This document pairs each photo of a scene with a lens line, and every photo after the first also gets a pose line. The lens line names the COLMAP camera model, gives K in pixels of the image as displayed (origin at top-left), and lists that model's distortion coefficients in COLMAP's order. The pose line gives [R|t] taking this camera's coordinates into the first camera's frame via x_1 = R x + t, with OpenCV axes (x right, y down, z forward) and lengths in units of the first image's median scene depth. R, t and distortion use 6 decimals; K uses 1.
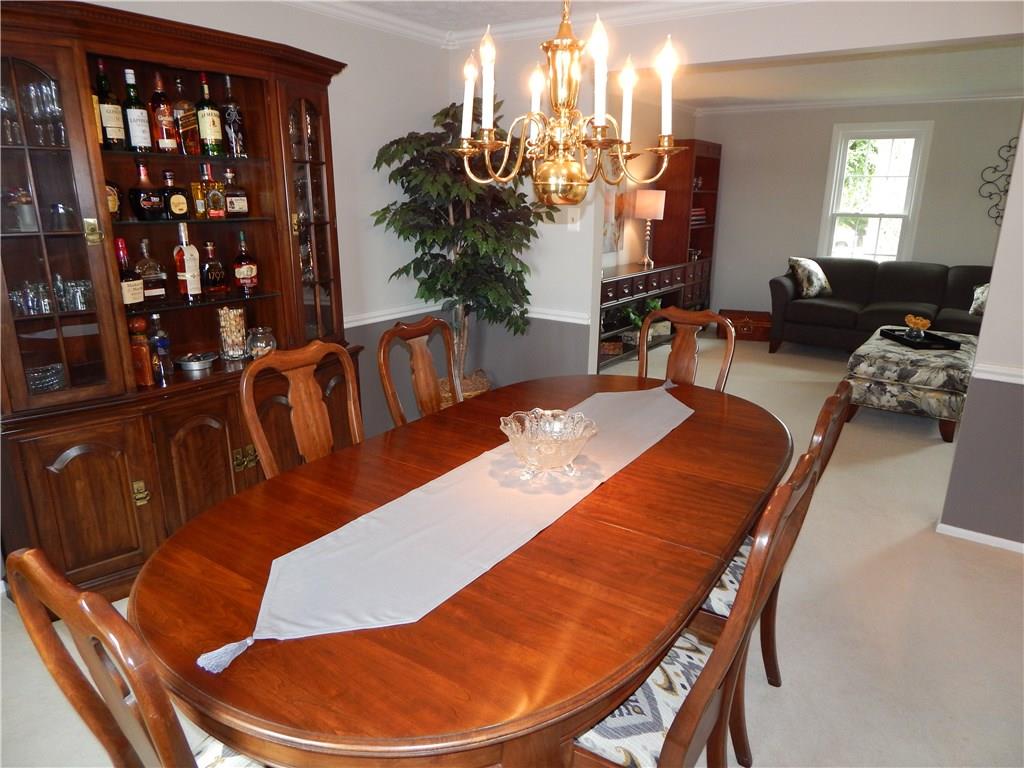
lens RADIAL K [[666.7, 0, 511.1], [0, 666.7, 384.7], [0, 0, 1]] dist [-0.004387, -0.008272]
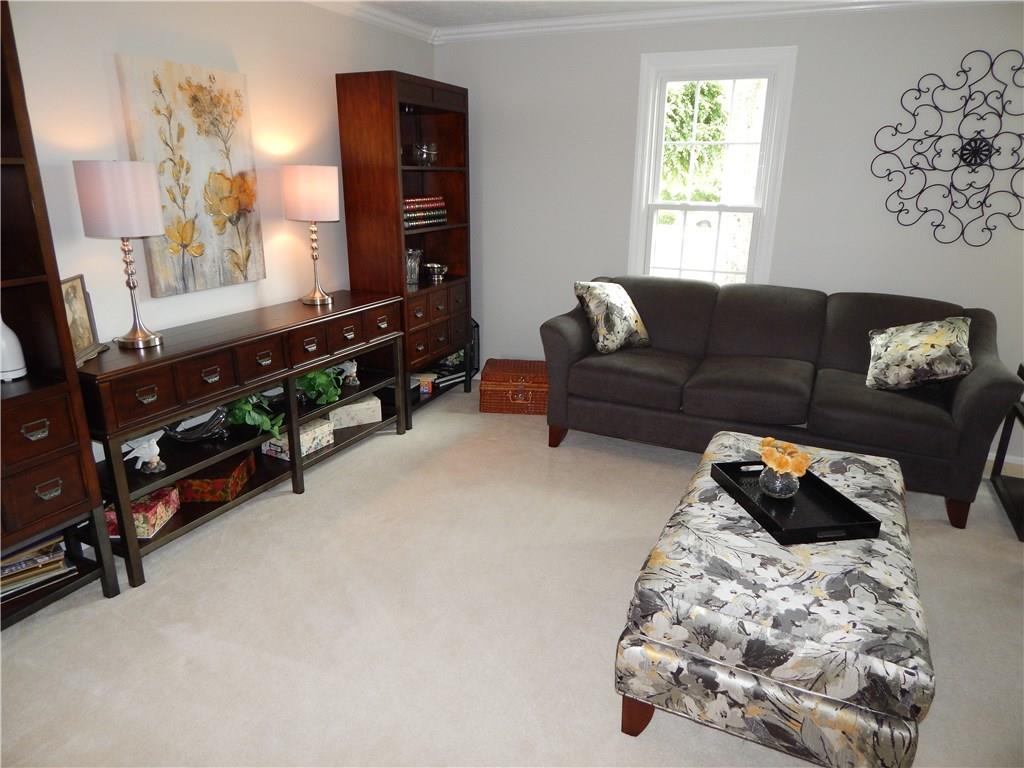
lens RADIAL K [[666.7, 0, 511.7], [0, 666.7, 384.9], [0, 0, 1]] dist [-0.004387, -0.008272]
pose [[0.985125, -0.051739, 0.163864, 0.265437], [0.046931, 0.998350, 0.033082, -0.124566], [-0.165305, -0.024900, 0.985928, 0.435363]]
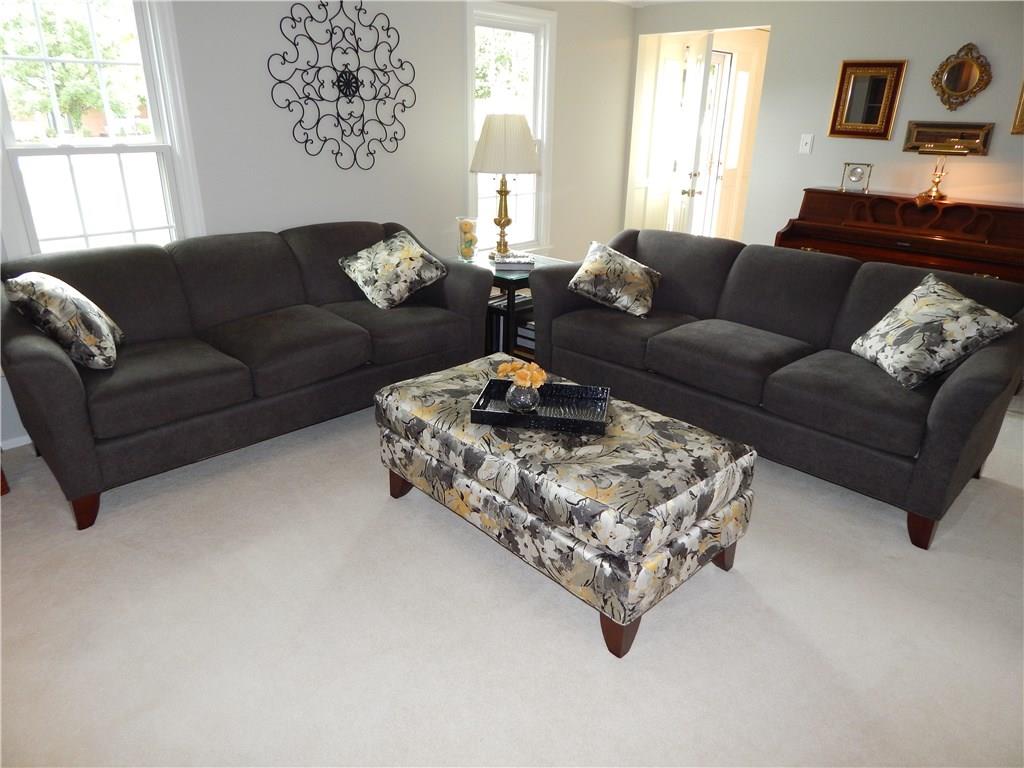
lens RADIAL K [[666.7, 0, 512.7], [0, 666.7, 382.7], [0, 0, 1]] dist [-0.004387, -0.008272]
pose [[0.171312, -0.377322, 0.910099, 0.112815], [0.258241, 0.908655, 0.328113, -0.190063], [-0.950770, 0.178815, 0.253104, 0.658268]]
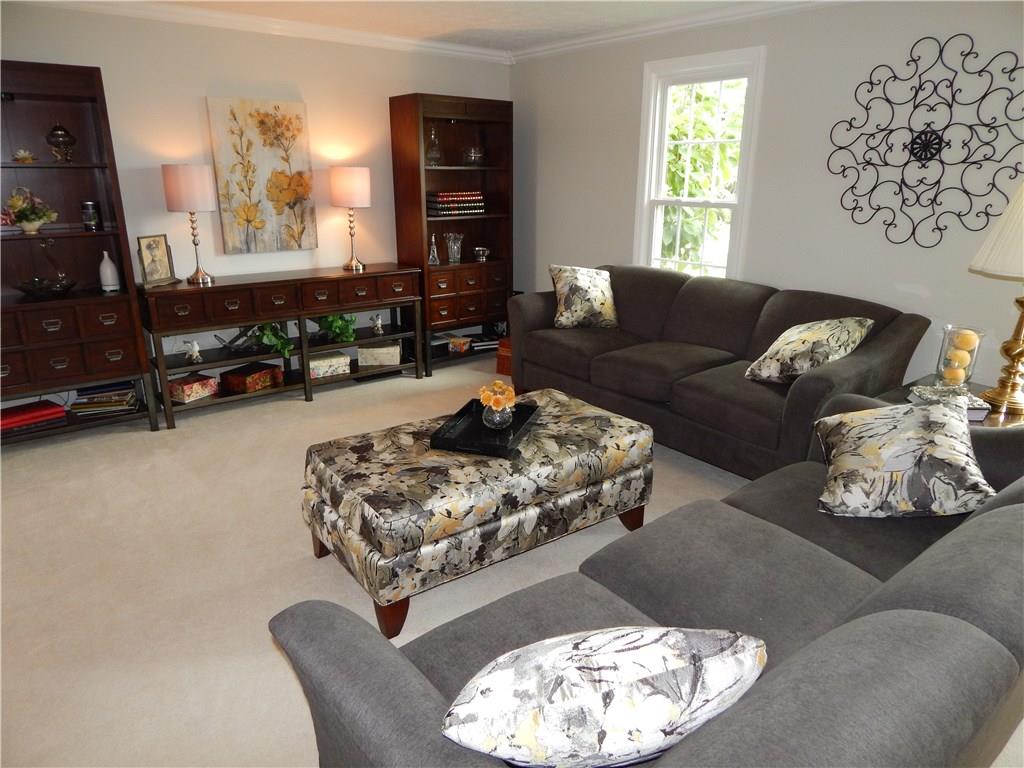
lens RADIAL K [[666.7, 0, 512.1], [0, 666.7, 385.5], [0, 0, 1]] dist [-0.004387, -0.008272]
pose [[0.959254, 0.082373, -0.270271, 0.579197], [-0.074847, 0.996469, 0.038052, -0.093510], [0.272451, -0.016272, 0.962032, 0.339289]]
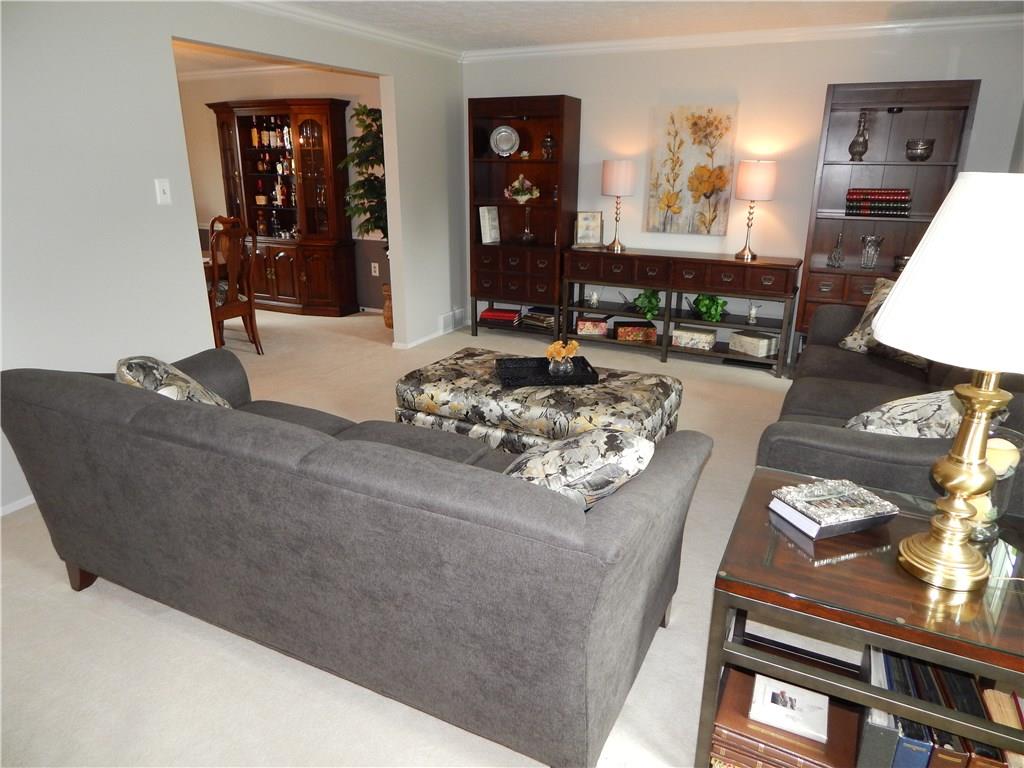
lens RADIAL K [[666.7, 0, 515.1], [0, 666.7, 383.9], [0, 0, 1]] dist [-0.004387, -0.008272]
pose [[0.156527, 0.301087, -0.940662, 0.936406], [-0.280161, 0.926818, 0.250036, -0.163830], [0.947106, 0.224399, 0.229425, 0.601201]]
